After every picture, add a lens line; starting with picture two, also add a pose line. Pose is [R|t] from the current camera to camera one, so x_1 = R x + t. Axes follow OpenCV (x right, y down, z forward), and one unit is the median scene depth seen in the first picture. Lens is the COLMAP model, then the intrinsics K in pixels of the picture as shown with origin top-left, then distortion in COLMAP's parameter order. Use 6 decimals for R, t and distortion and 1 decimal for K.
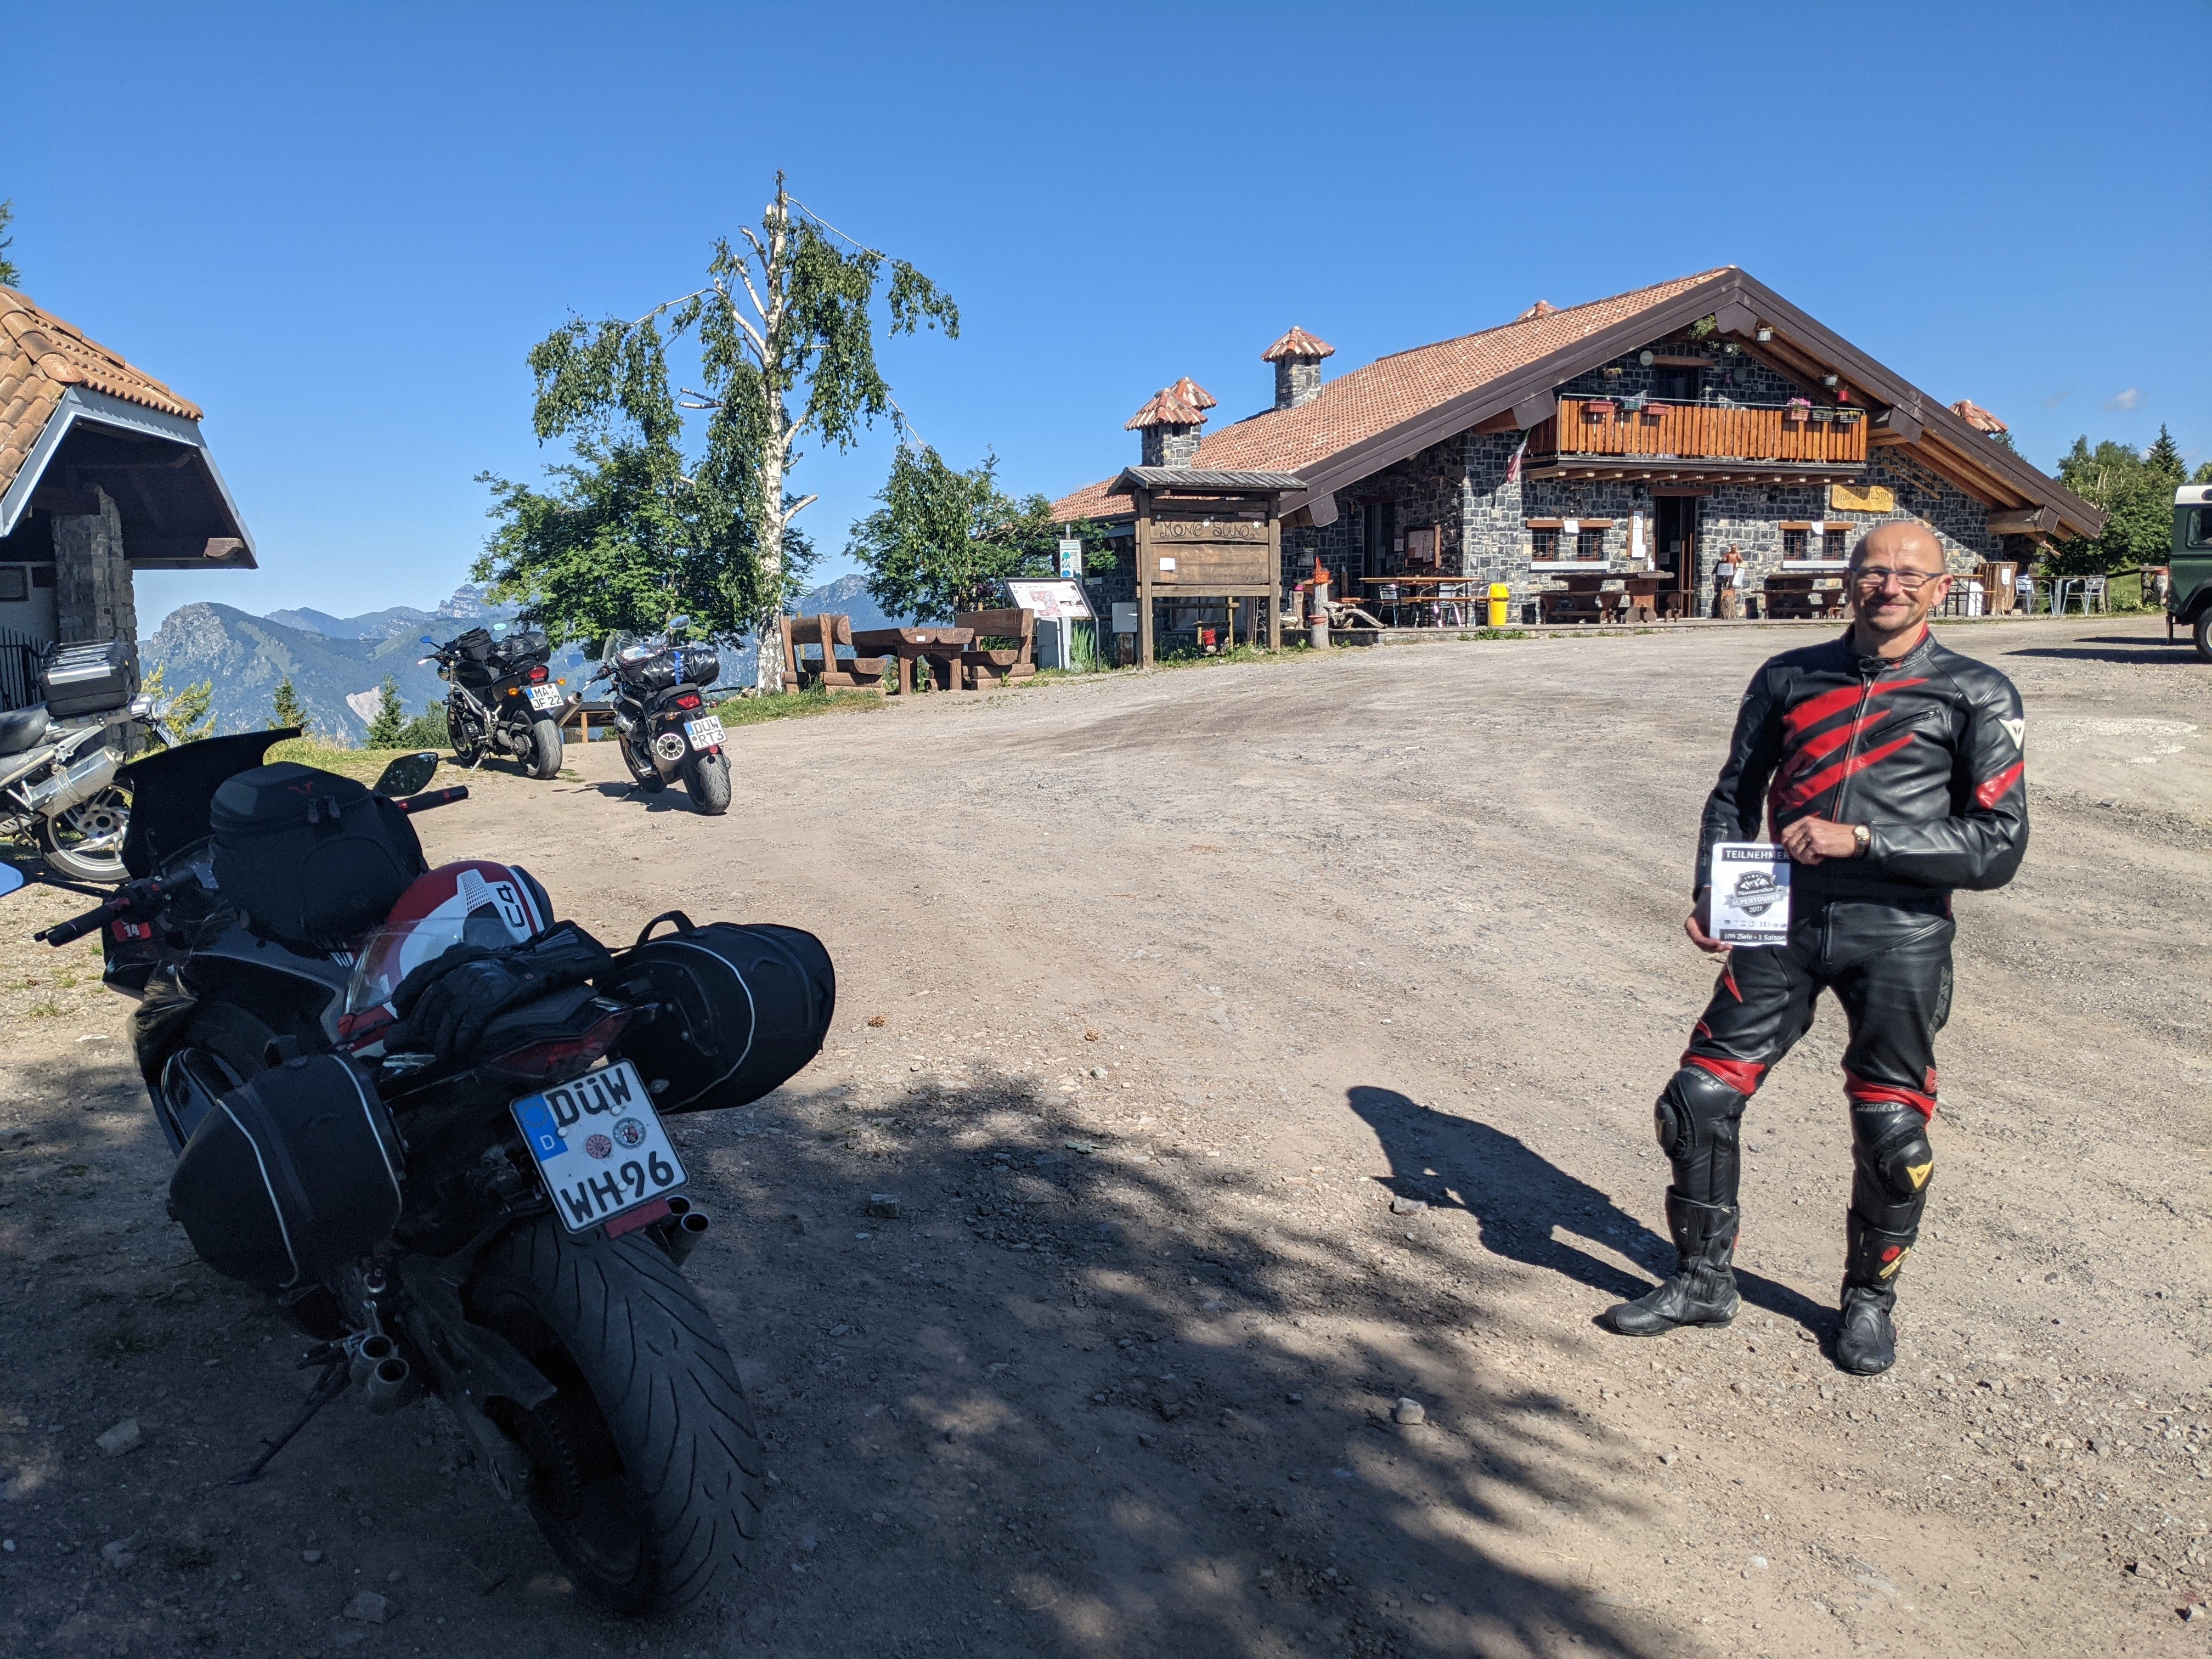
lens RADIAL K [[1710.9, 0, 1110.8], [0, 1710.9, 834.6], [0, 0, 1]] dist [0.042785, -0.076558]
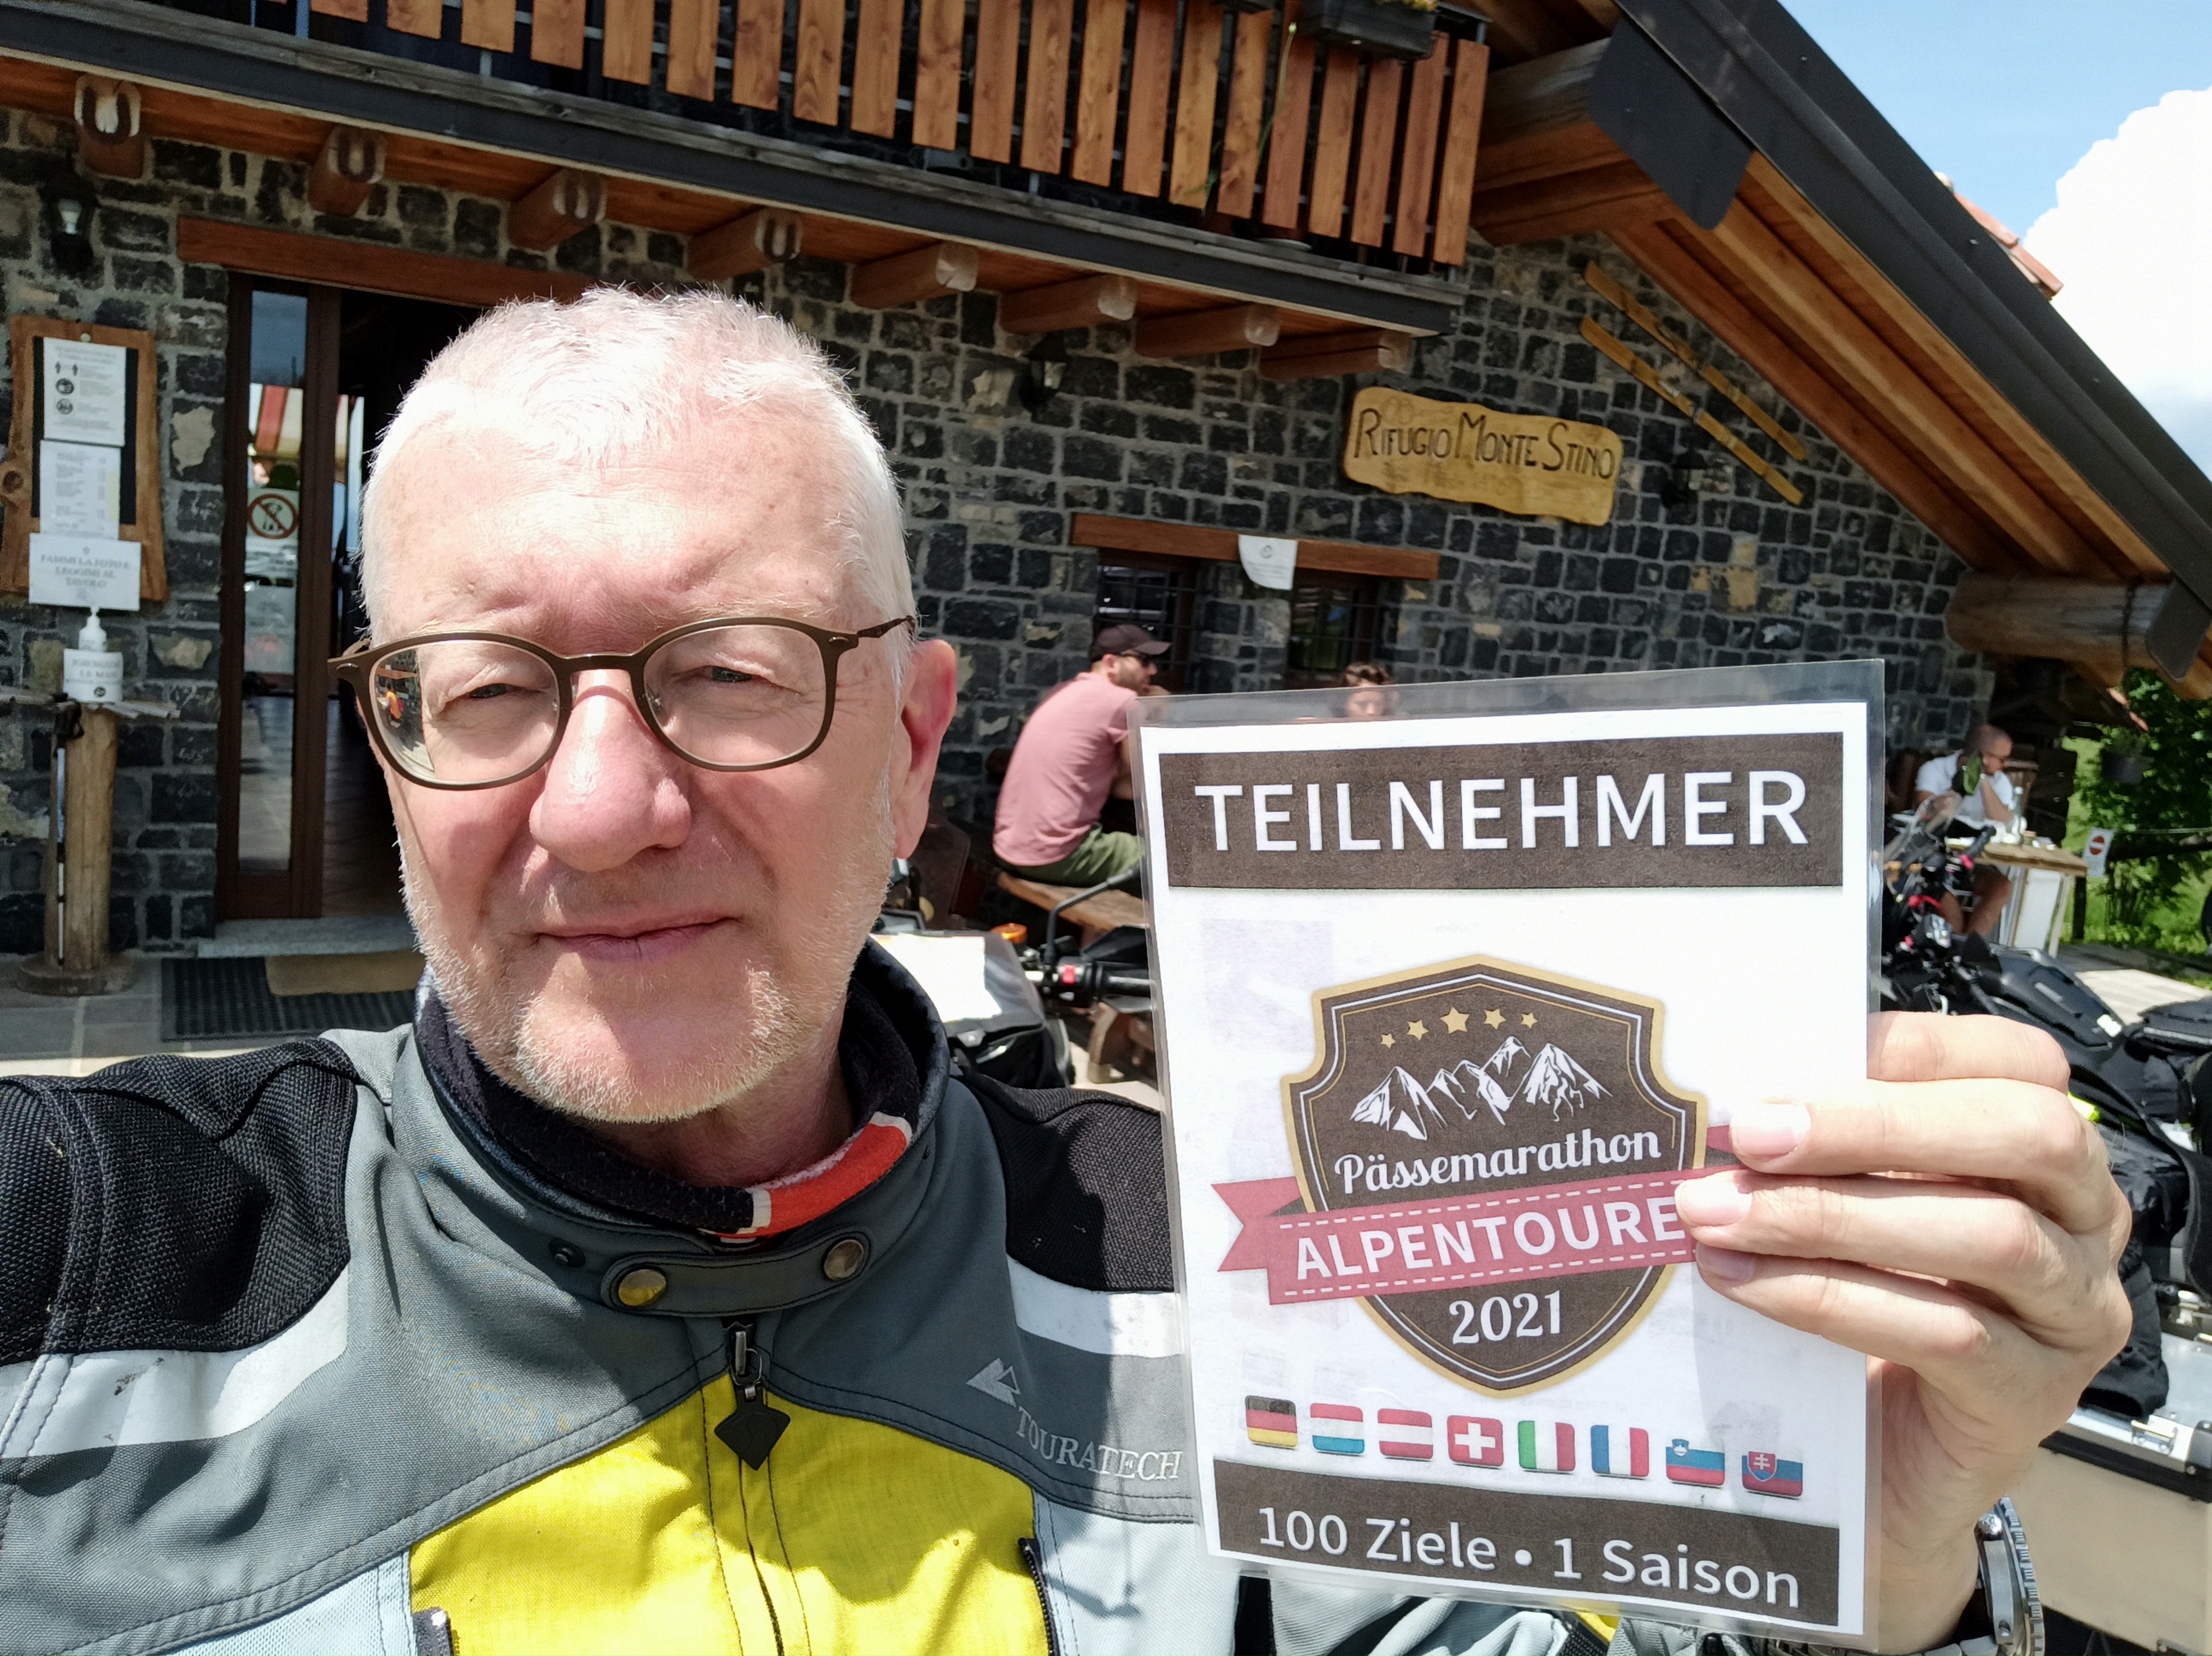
lens RADIAL K [[1728.1, 0, 1159.0], [0, 1728.1, 827.1], [0, 0, 1]] dist [0.114055, -0.367964]
pose [[0.989784, 0.105868, 0.095495, 0.409844], [-0.109187, 0.993562, 0.030223, -0.160523], [-0.091680, -0.040341, 0.994971, 0.833092]]
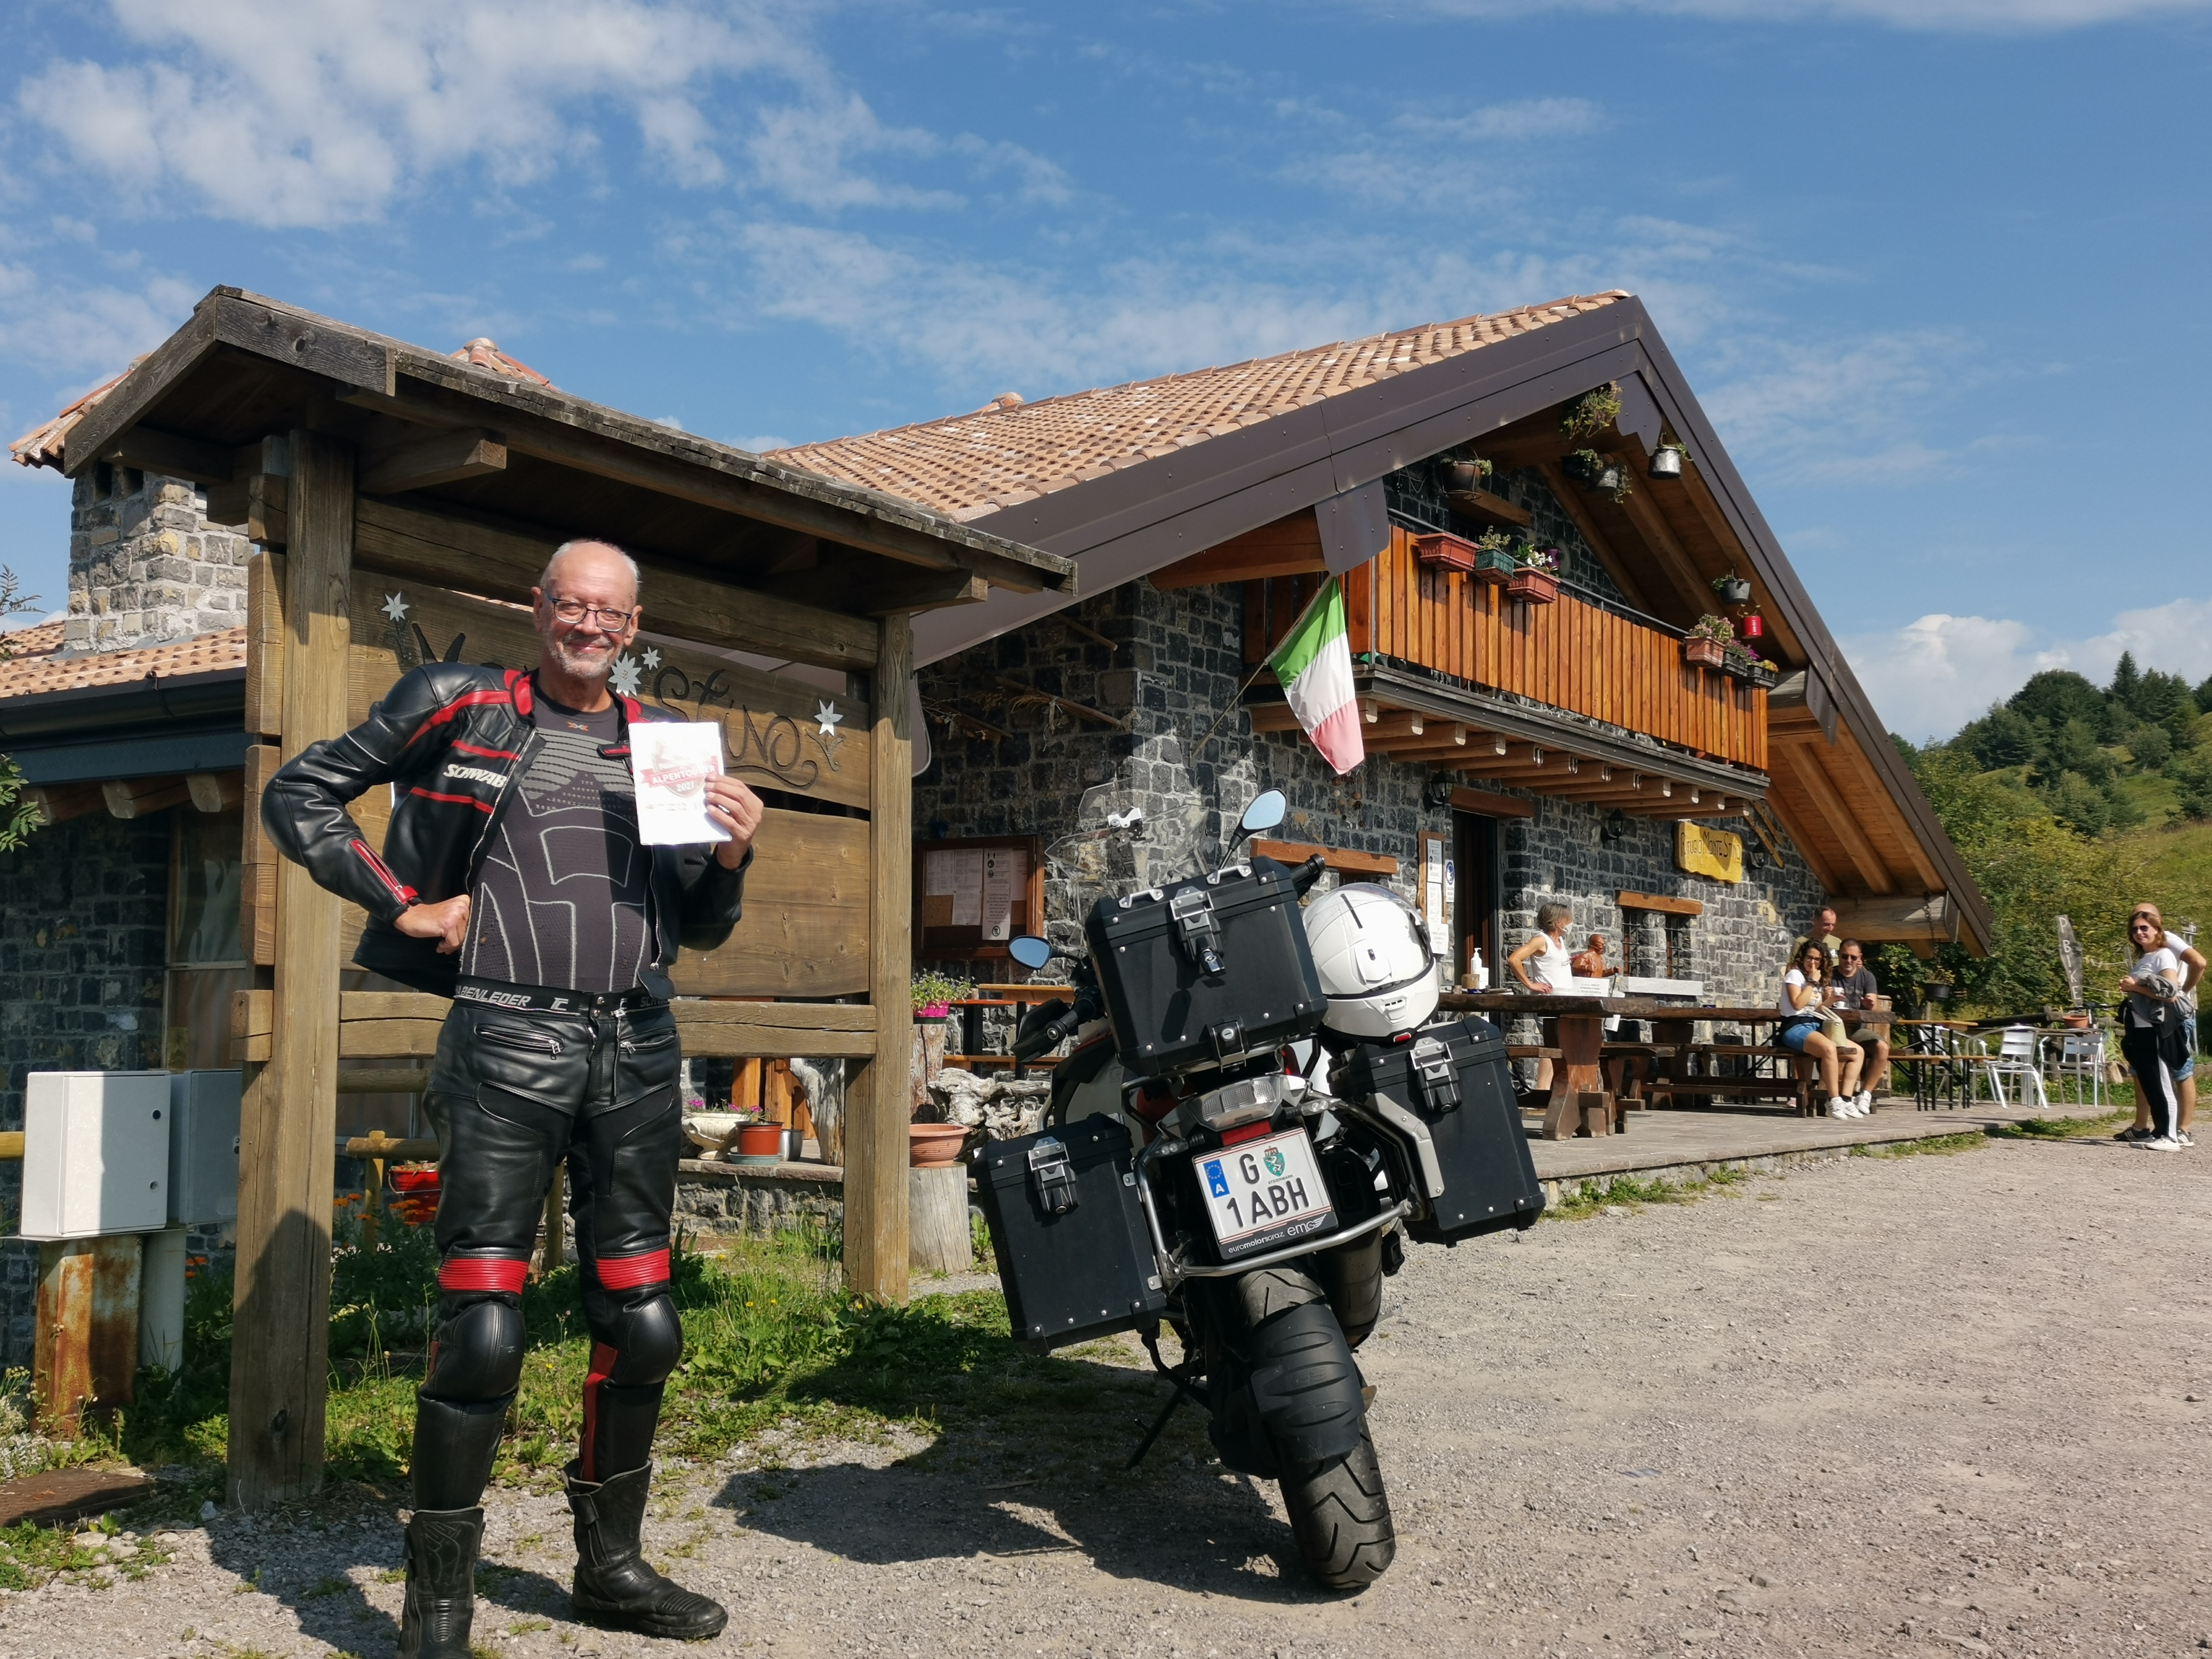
lens RADIAL K [[2240.6, 0, 1106.0], [0, 2240.6, 829.5], [0, 0, 1]] dist [0.072147, -0.001694]
pose [[0.868946, 0.068348, 0.490164, -0.017049], [0.038394, 0.978123, -0.204452, -0.088173], [-0.493415, 0.196478, 0.847312, 0.605460]]
